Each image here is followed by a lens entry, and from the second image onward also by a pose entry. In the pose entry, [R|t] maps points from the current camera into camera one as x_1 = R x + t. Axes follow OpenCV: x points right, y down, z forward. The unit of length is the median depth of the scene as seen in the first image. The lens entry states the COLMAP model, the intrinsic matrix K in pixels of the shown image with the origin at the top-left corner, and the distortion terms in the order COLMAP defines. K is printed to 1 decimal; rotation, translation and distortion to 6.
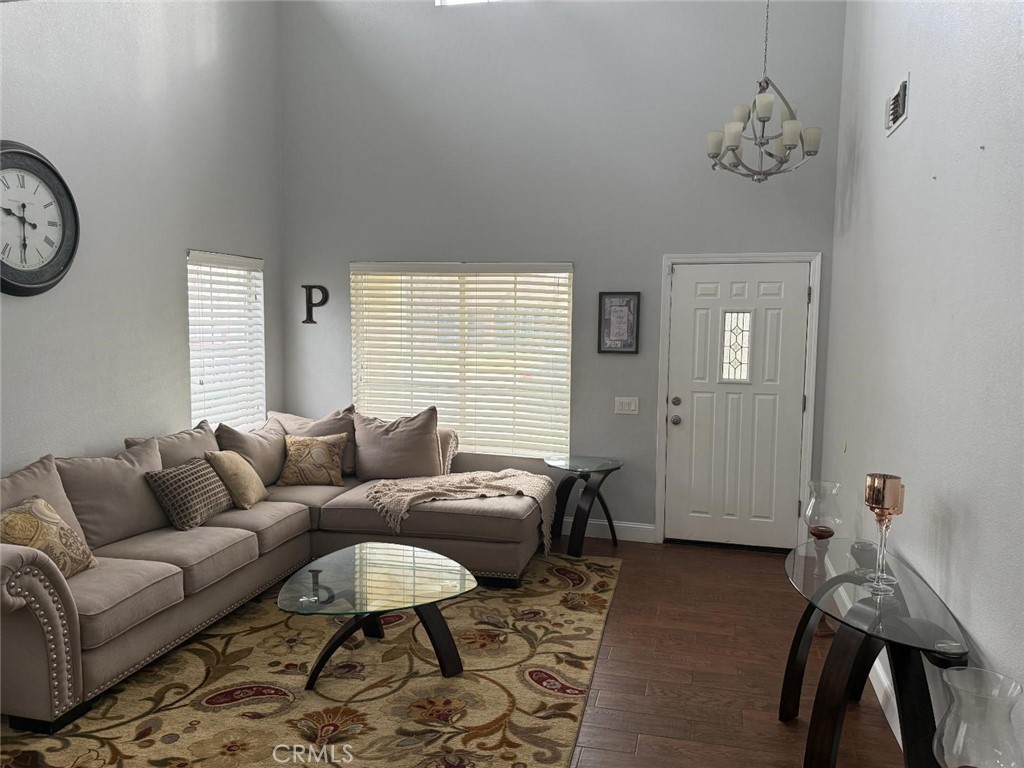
lens RADIAL K [[771.5, 0, 516.5], [0, 771.5, 380.1], [0, 0, 1]] dist [0.009274, -0.009345]
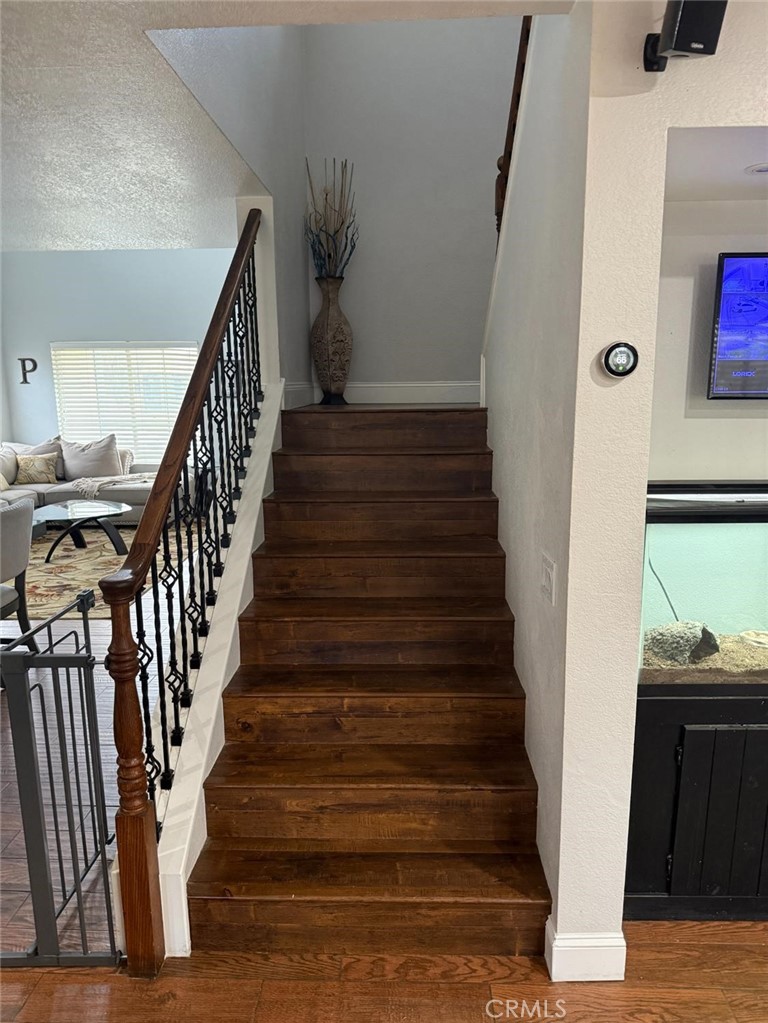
lens RADIAL K [[728.0, 0, 381.7], [0, 728.0, 519.5], [0, 0, 1]] dist [-0.010694, -0.001417]
pose [[0.978783, -0.062791, 0.195042, 0.134809], [0.042361, 0.993334, 0.107209, 0.074186], [-0.200473, -0.096672, 0.974918, -0.609325]]
